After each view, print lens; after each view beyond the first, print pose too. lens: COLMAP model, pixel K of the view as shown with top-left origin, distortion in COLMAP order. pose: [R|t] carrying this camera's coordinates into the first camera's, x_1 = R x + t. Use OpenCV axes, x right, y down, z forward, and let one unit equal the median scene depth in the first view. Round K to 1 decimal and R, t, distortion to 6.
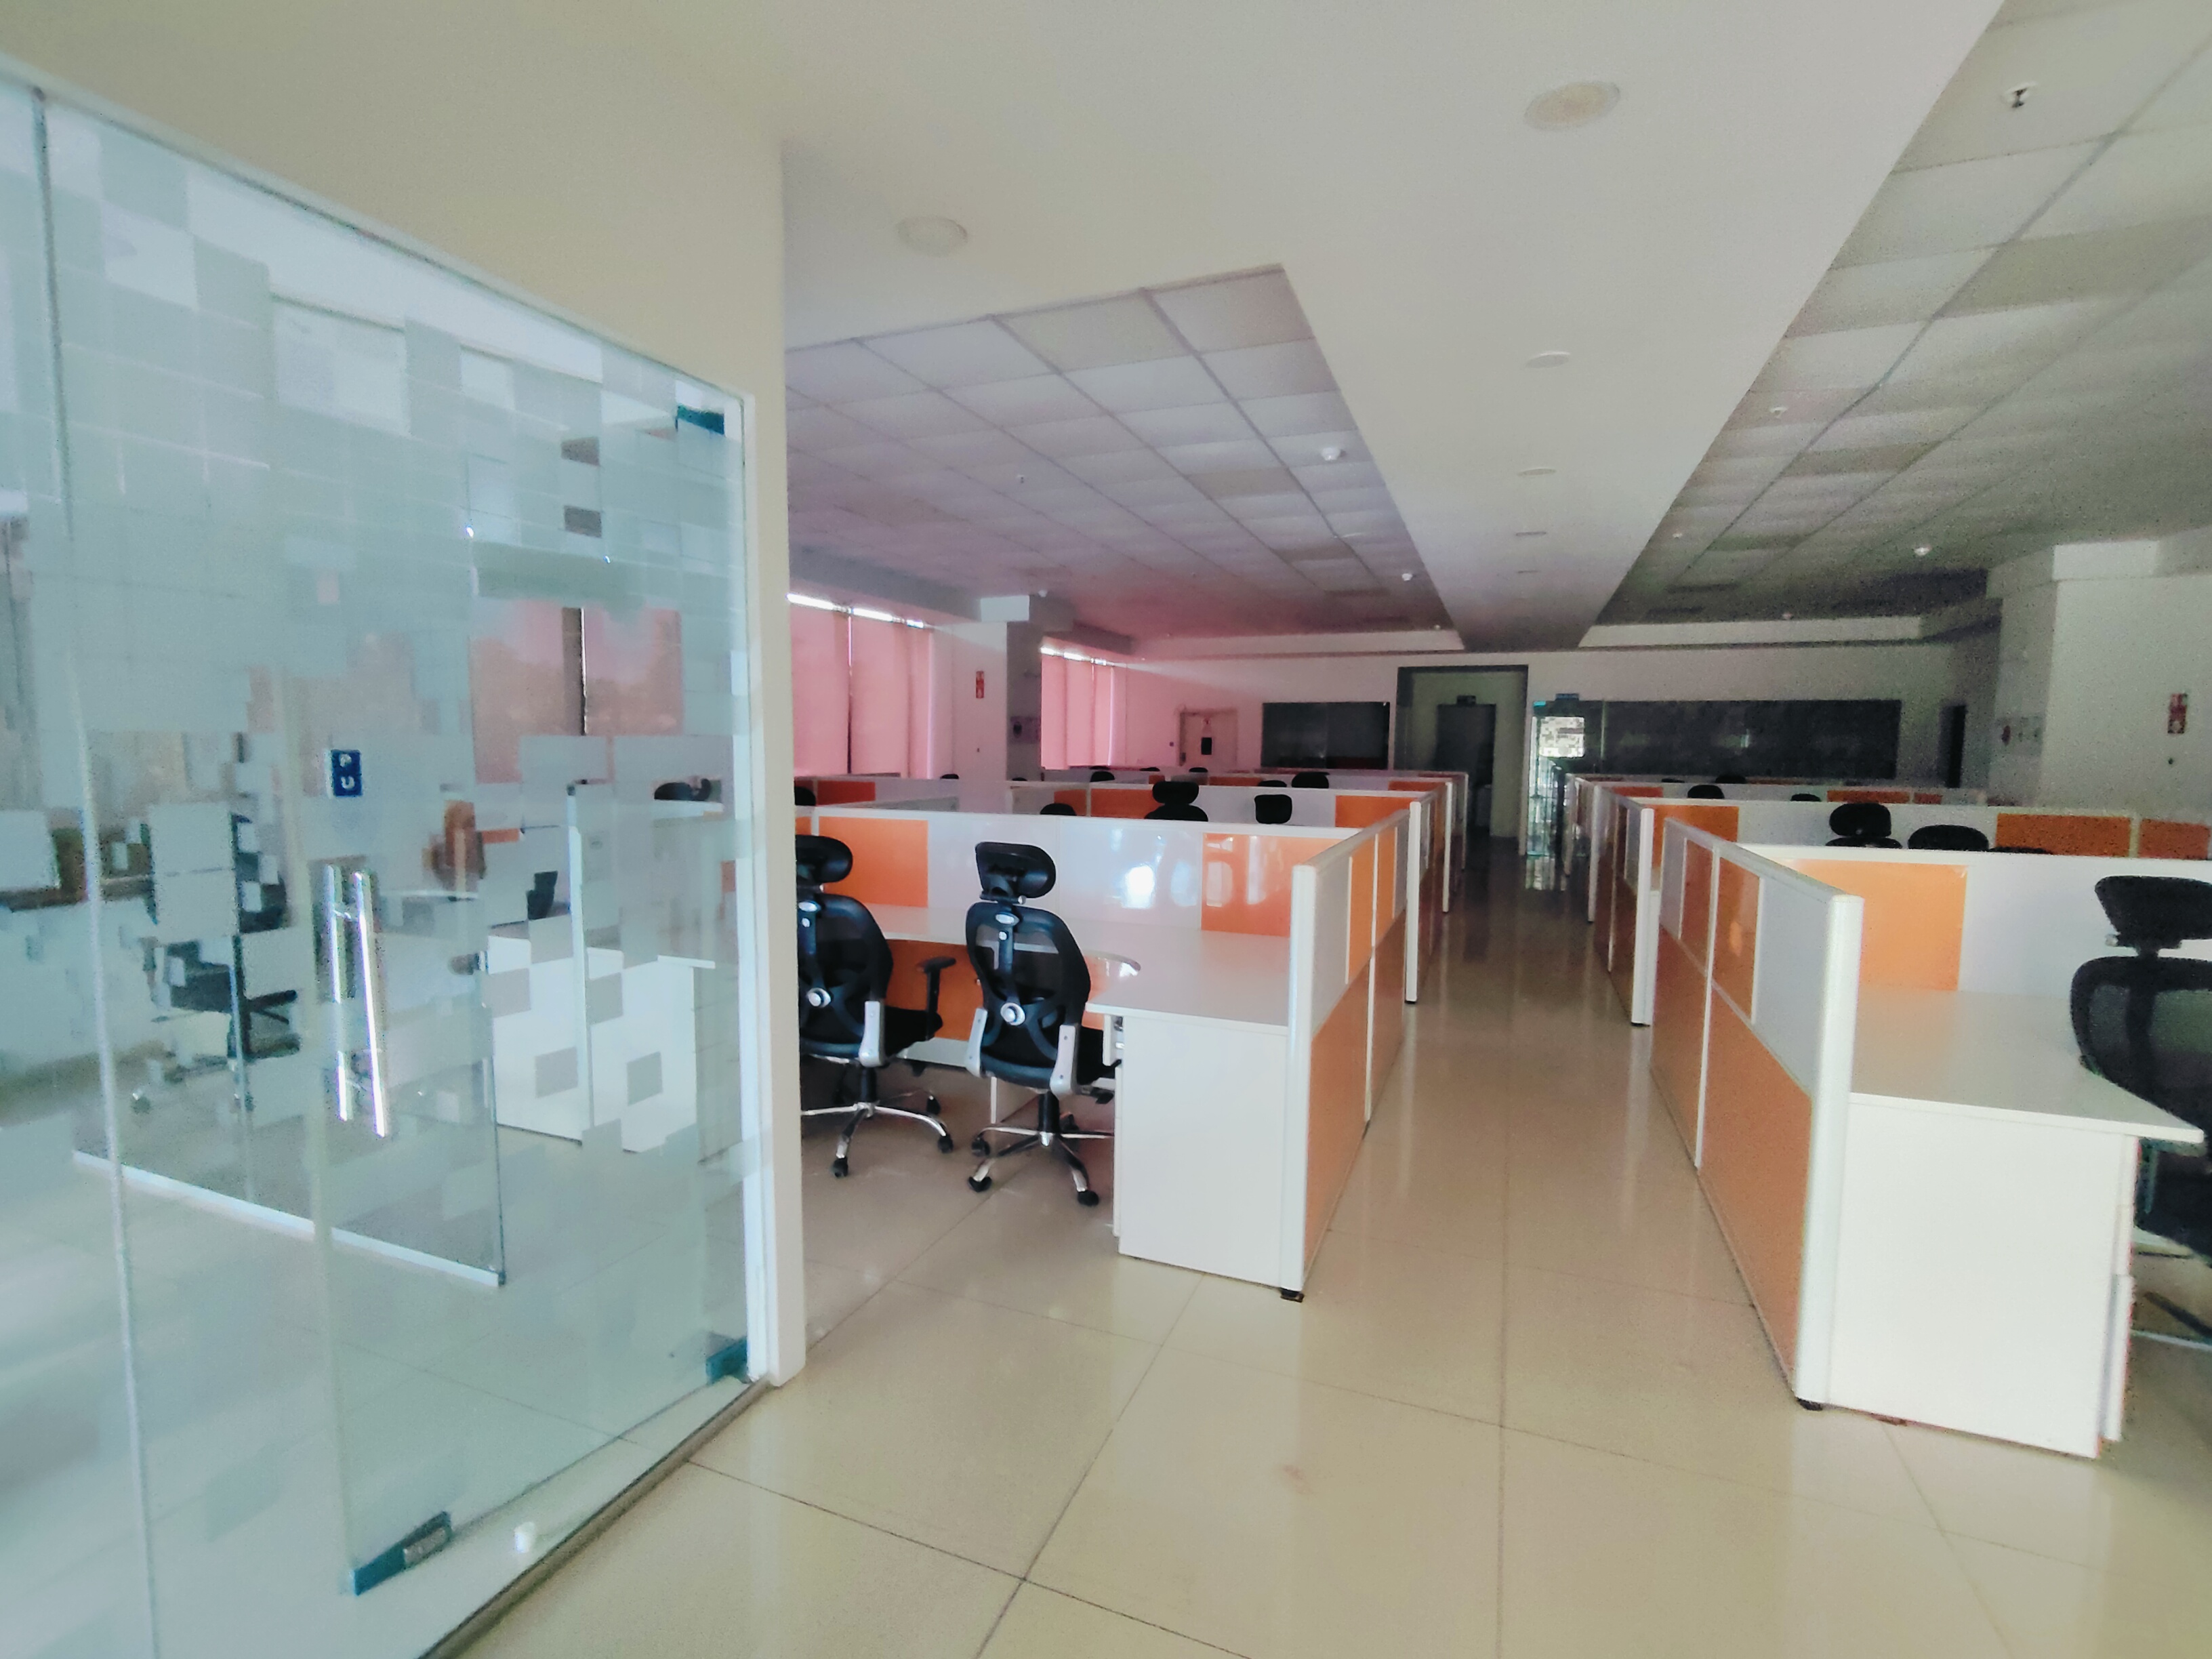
lens RADIAL K [[1058.6, 0, 1079.0], [0, 1058.6, 831.9], [0, 0, 1]] dist [-0.008081, 0.005157]
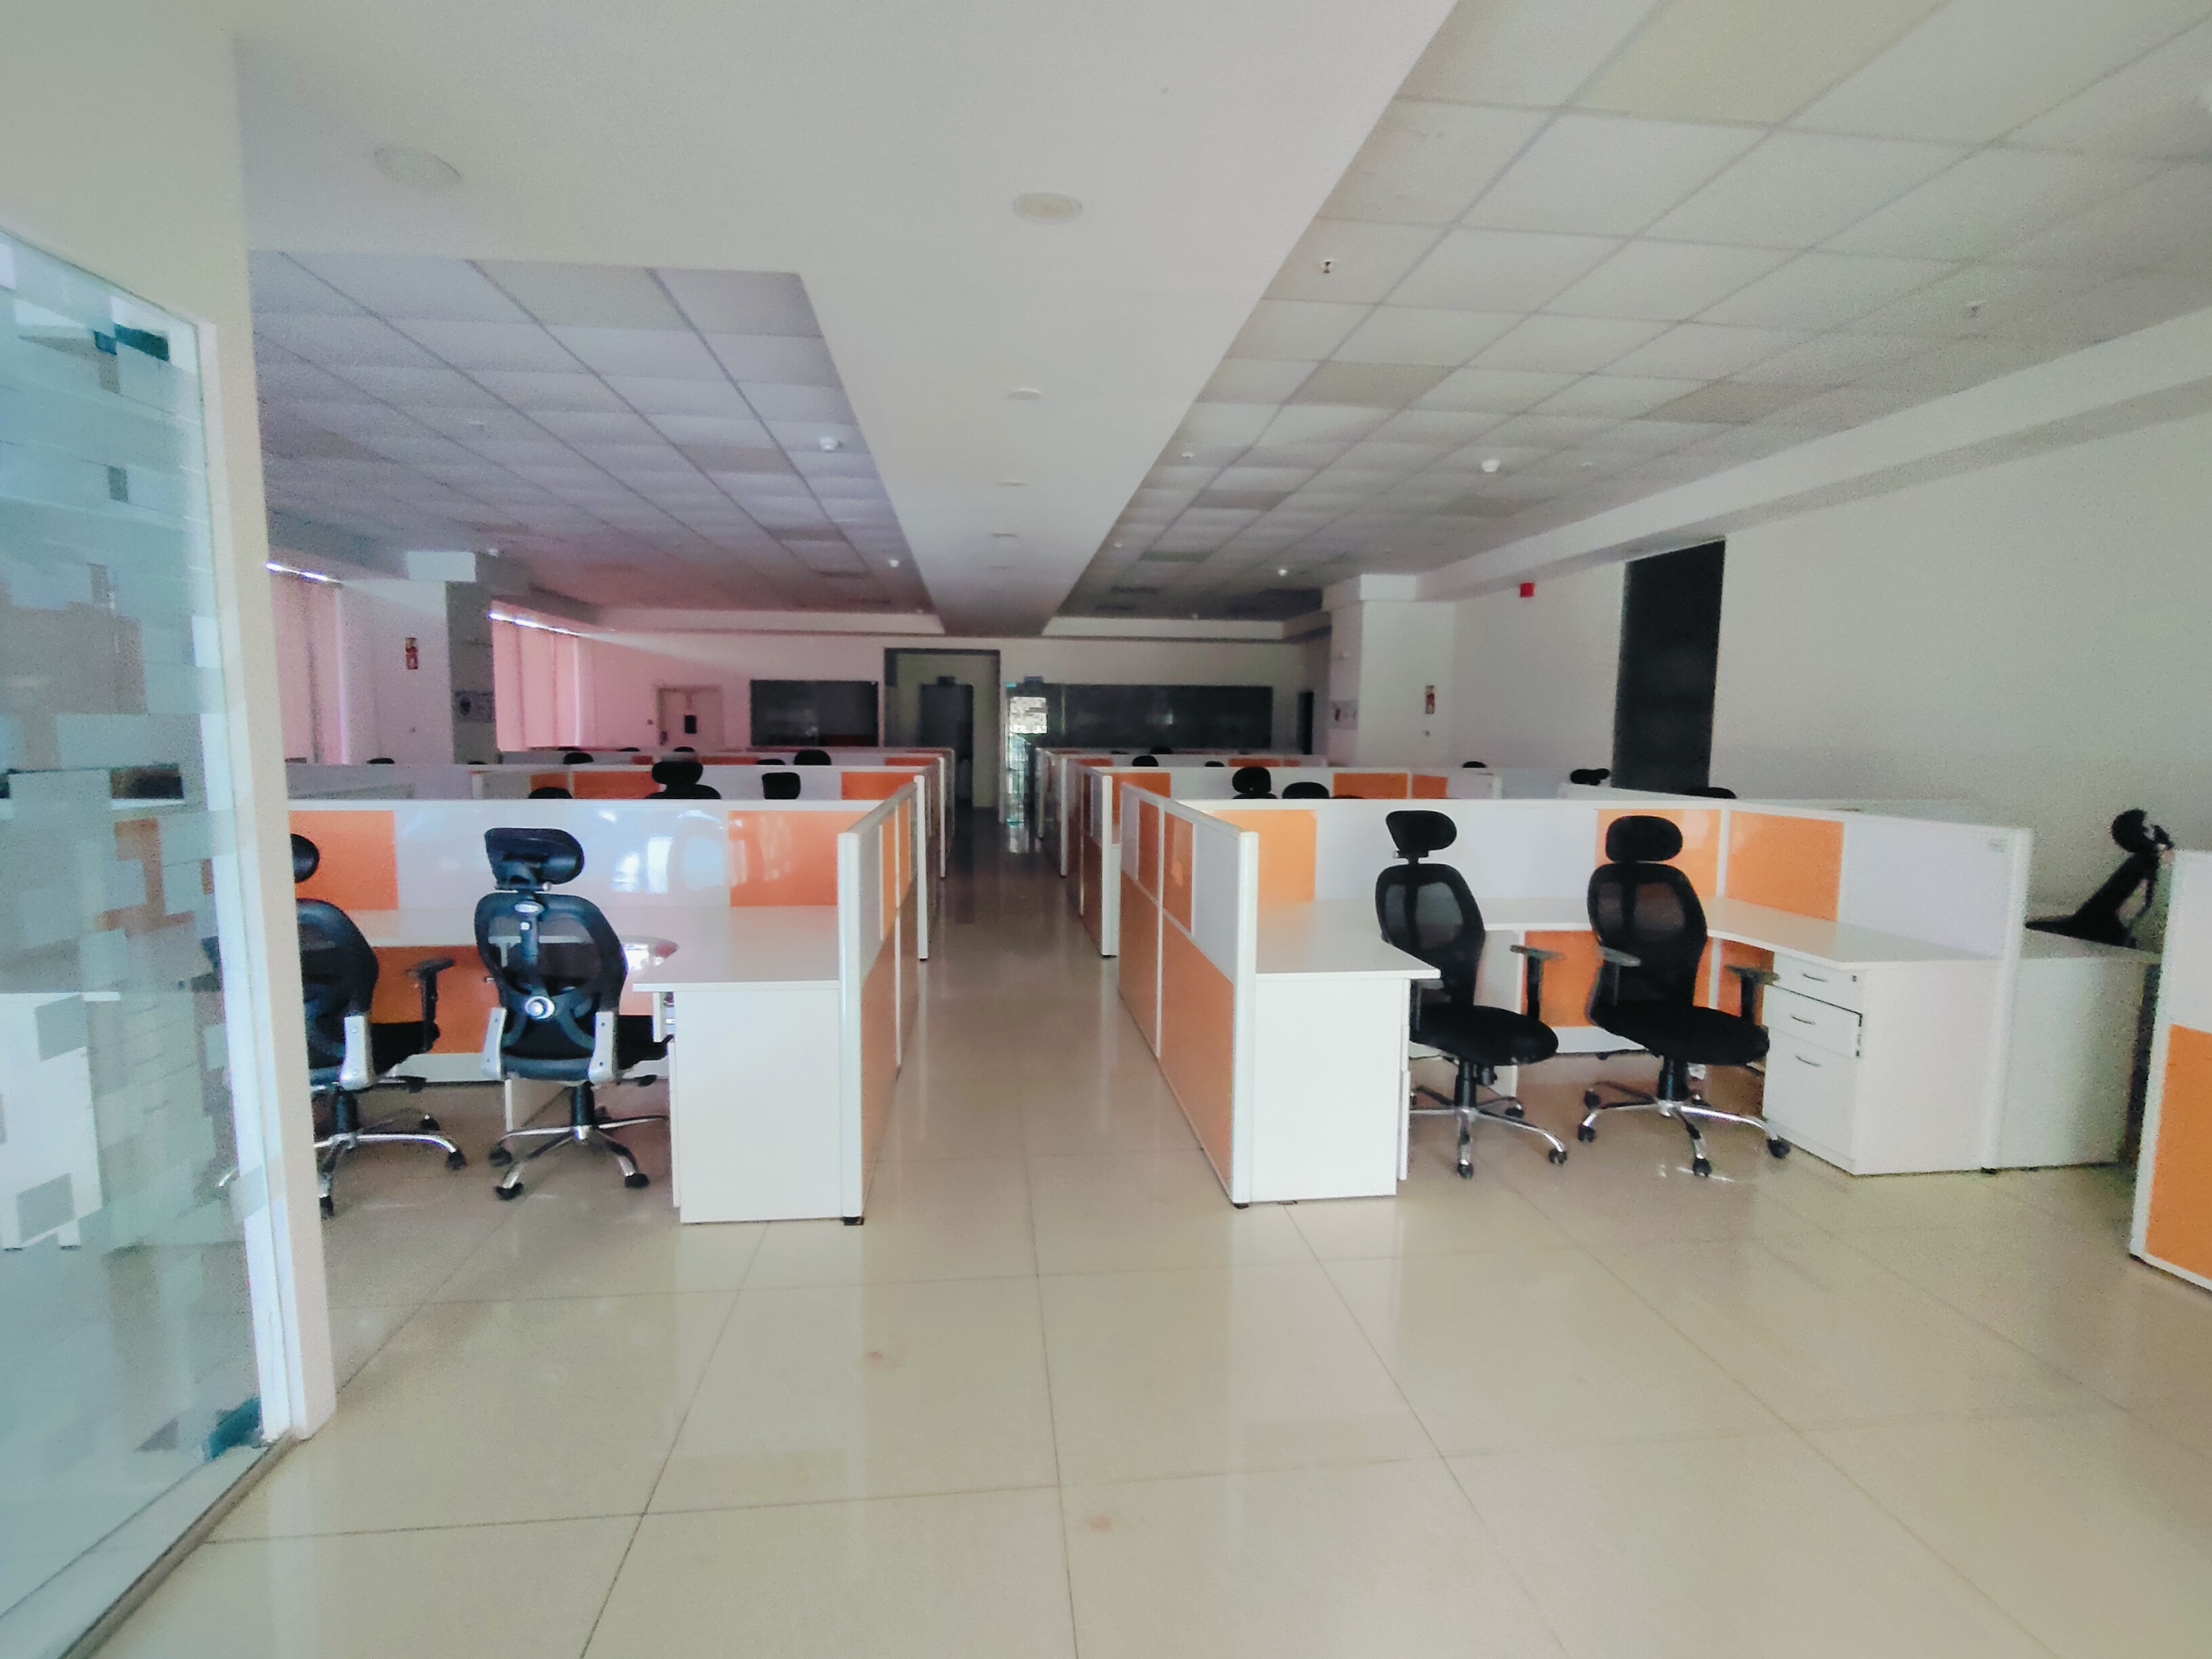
lens RADIAL K [[1058.6, 0, 1102.9], [0, 1058.6, 844.1], [0, 0, 1]] dist [-0.008081, 0.005157]
pose [[0.876661, -0.056788, 0.477745, -0.061046], [0.041362, 0.998229, 0.042756, 0.005457], [-0.479326, -0.017723, 0.877458, -0.072477]]
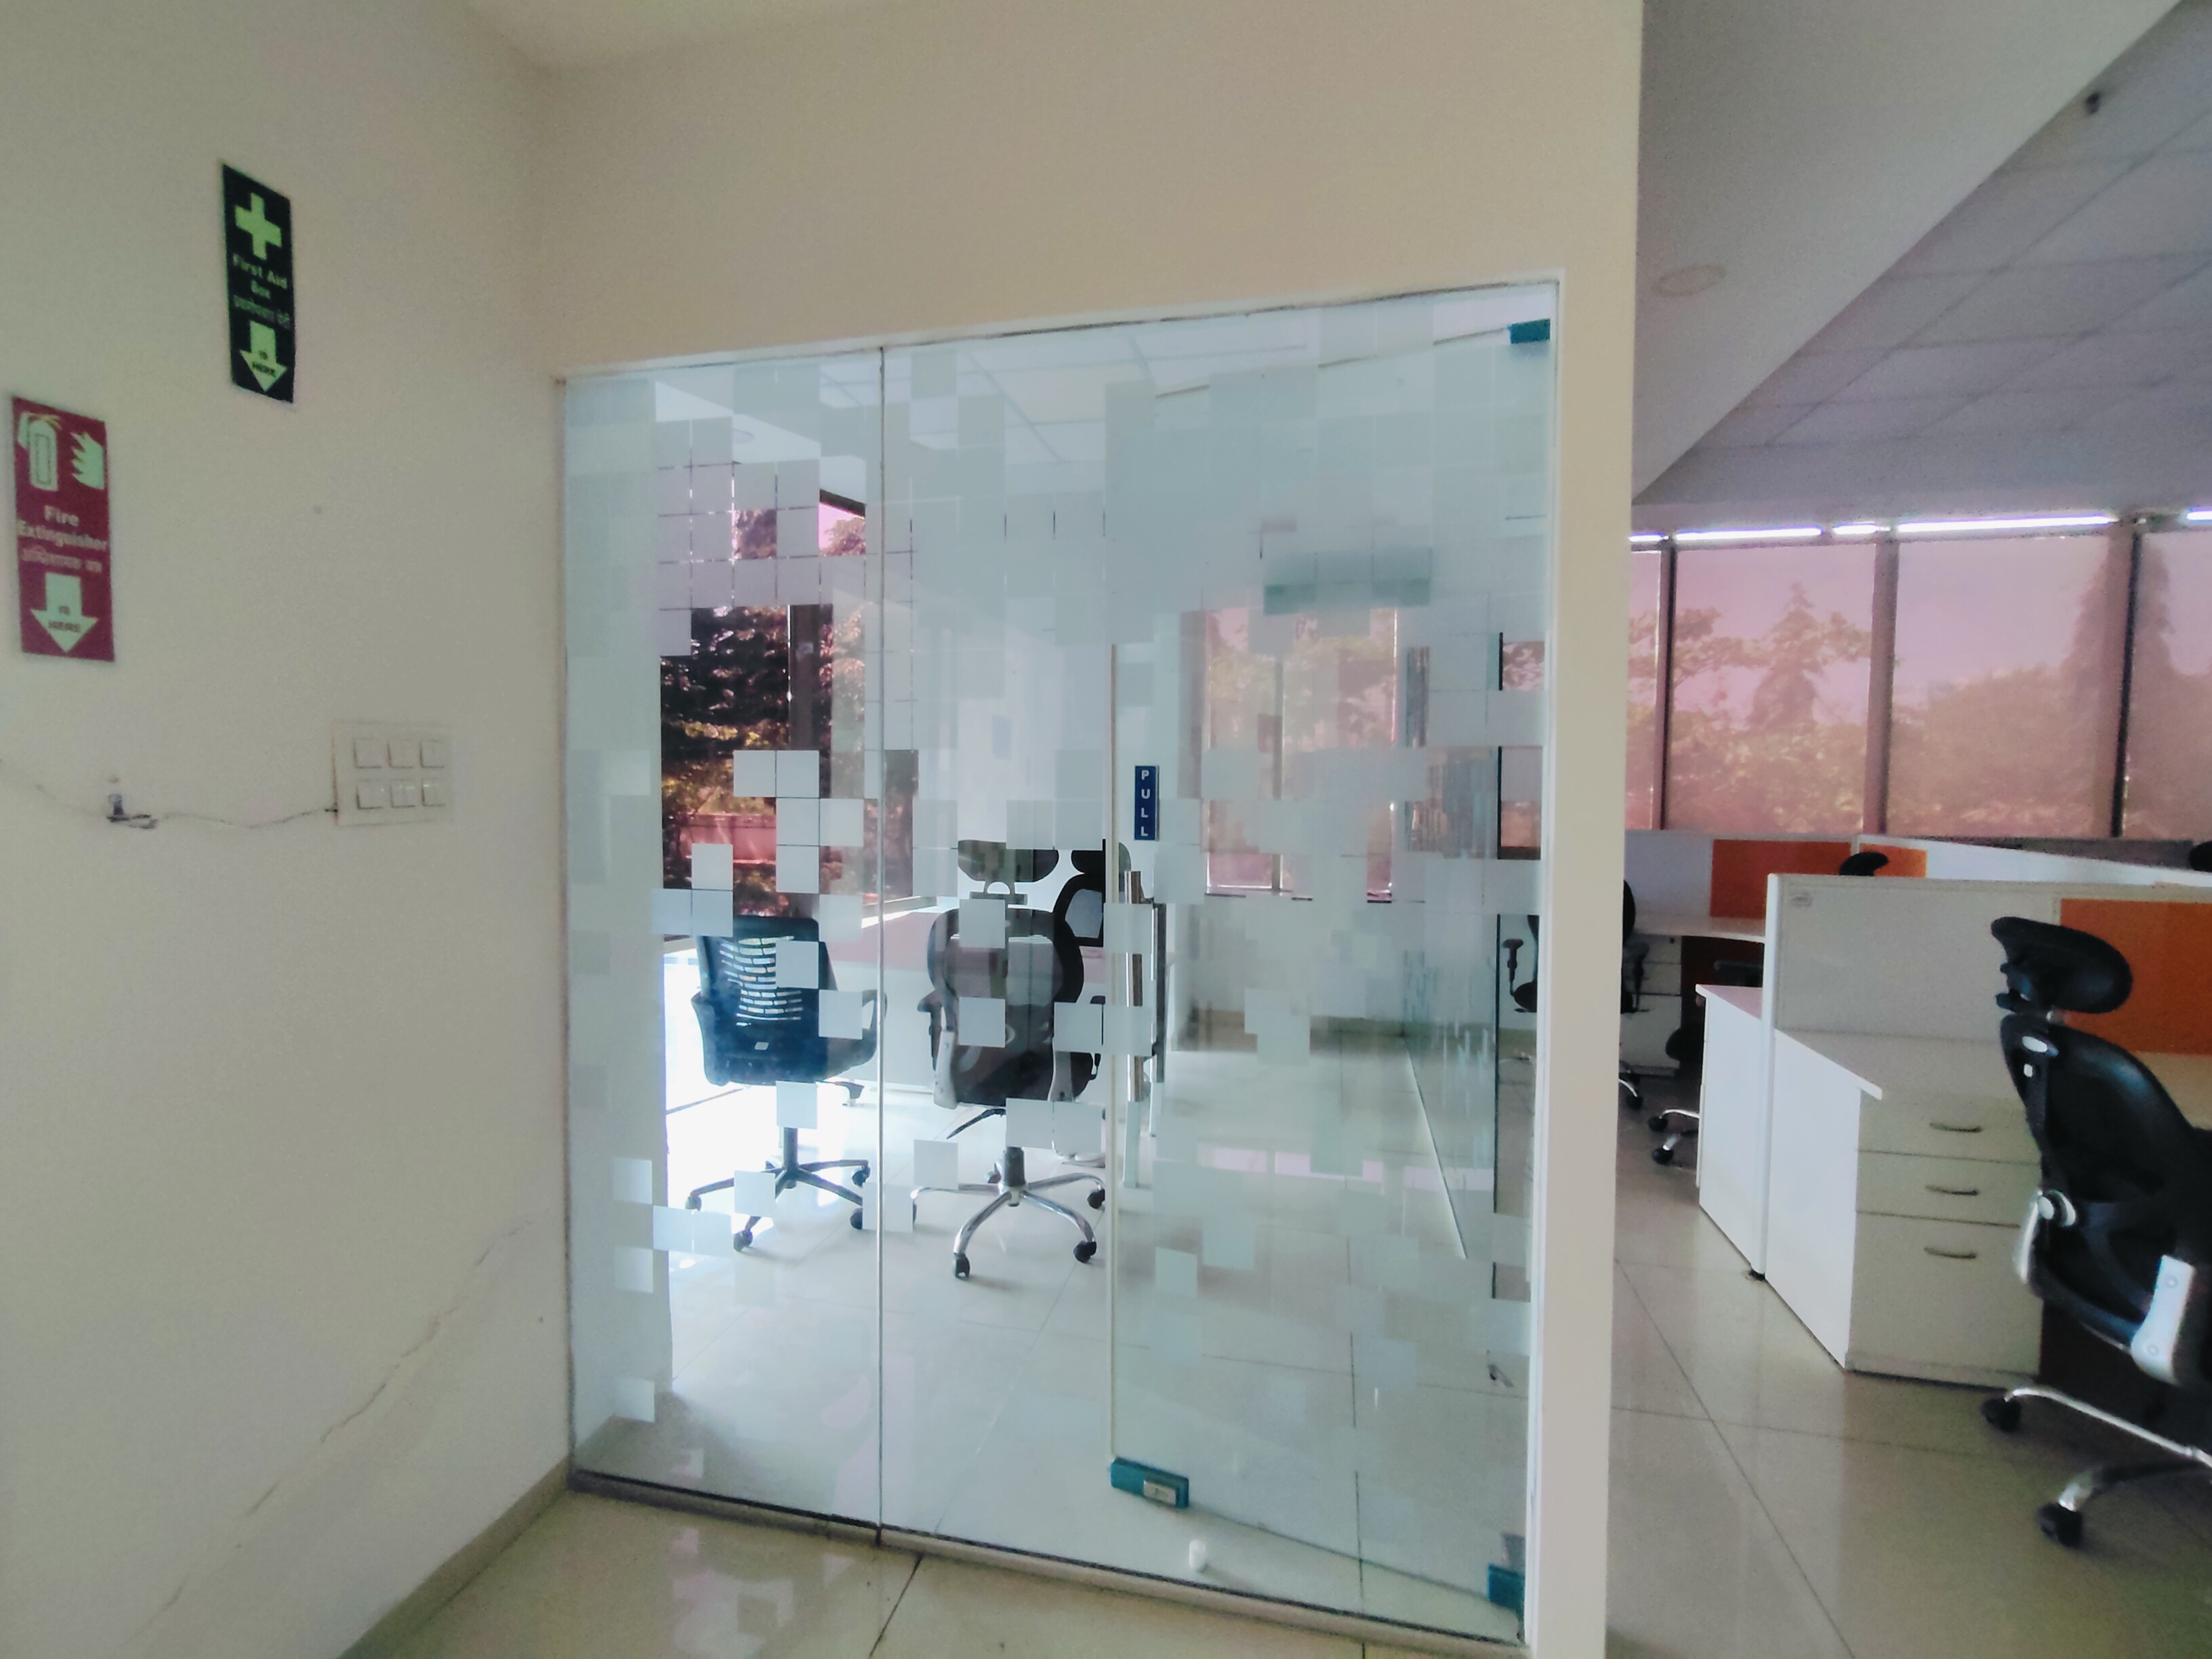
lens RADIAL K [[1058.6, 0, 1128.3], [0, 1058.6, 841.5], [0, 0, 1]] dist [-0.008081, 0.005157]
pose [[0.166506, 0.017171, -0.985891, 0.233216], [-0.097875, 0.995198, 0.000803, 0.007039], [0.981171, 0.096360, 0.167387, 0.390019]]
